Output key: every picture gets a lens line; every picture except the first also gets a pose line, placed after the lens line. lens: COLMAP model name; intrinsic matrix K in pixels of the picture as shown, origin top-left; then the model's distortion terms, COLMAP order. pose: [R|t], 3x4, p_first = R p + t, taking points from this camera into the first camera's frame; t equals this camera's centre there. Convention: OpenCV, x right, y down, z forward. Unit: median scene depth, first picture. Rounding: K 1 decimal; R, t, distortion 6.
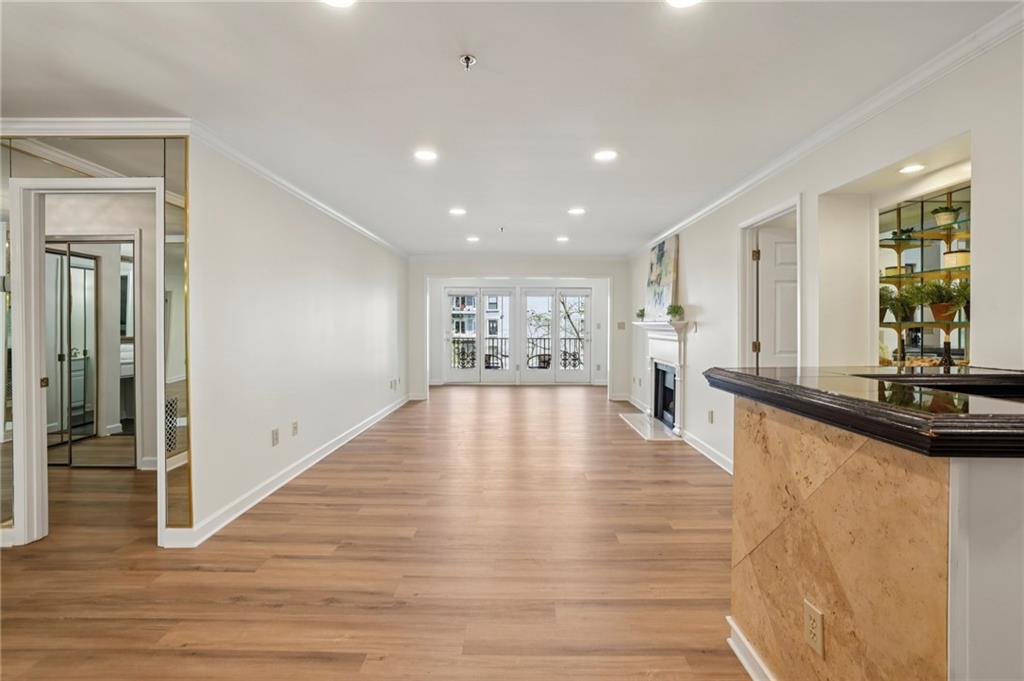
lens RADIAL K [[455.3, 0, 512.2], [0, 455.3, 326.4], [0, 0, 1]] dist [-0.011745, 0.000627]
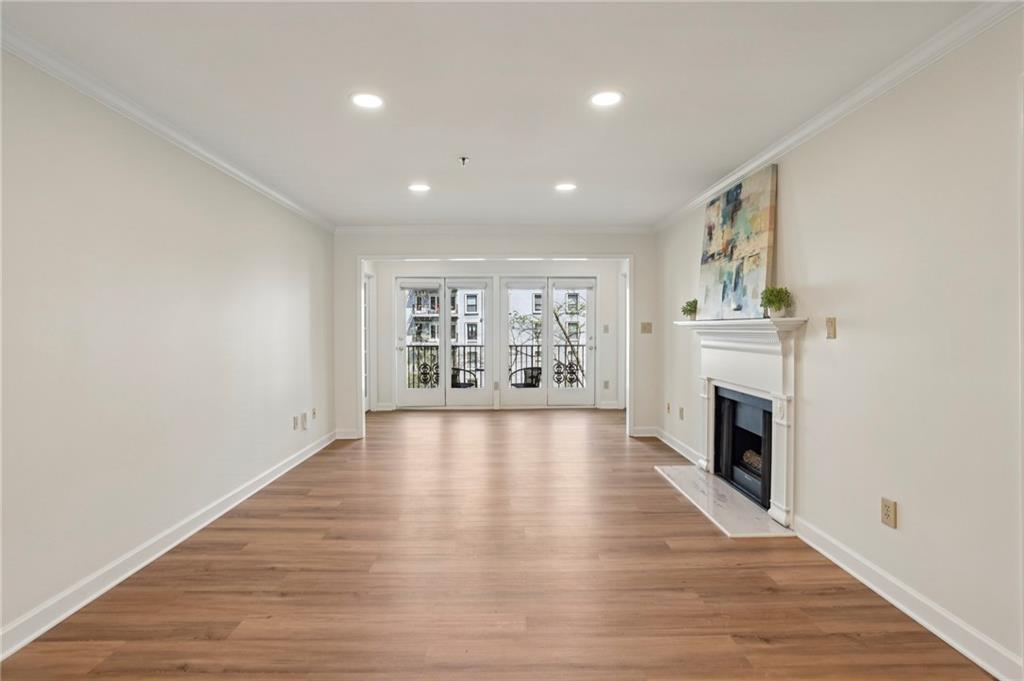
lens RADIAL K [[481.9, 0, 512.0], [0, 481.9, 340.5], [0, 0, 1]] dist [-0.029817, -0.000076]
pose [[0.999228, -0.006926, 0.038682, 0.007570], [0.006119, 0.999762, 0.020946, 0.000832], [-0.038818, -0.020693, 0.999032, 0.223777]]
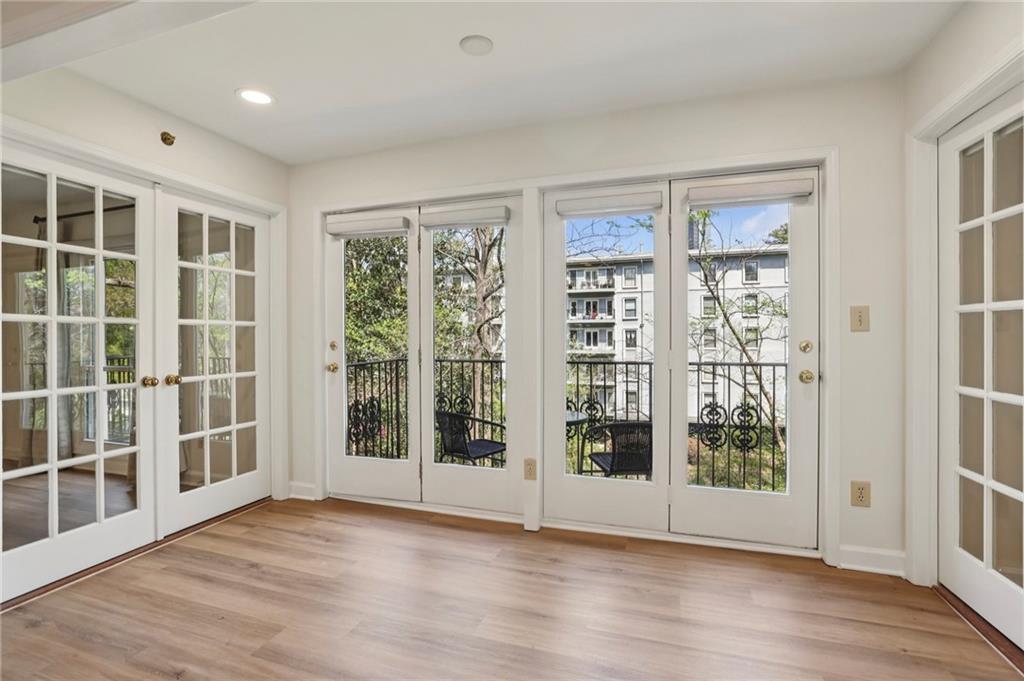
lens RADIAL K [[481.9, 0, 512.0], [0, 481.9, 340.5], [0, 0, 1]] dist [-0.029817, -0.000076]
pose [[0.955532, -0.004989, -0.294845, 0.091041], [0.006379, 0.999973, 0.003755, 0.008529], [0.294819, -0.005469, 0.955538, 0.710668]]
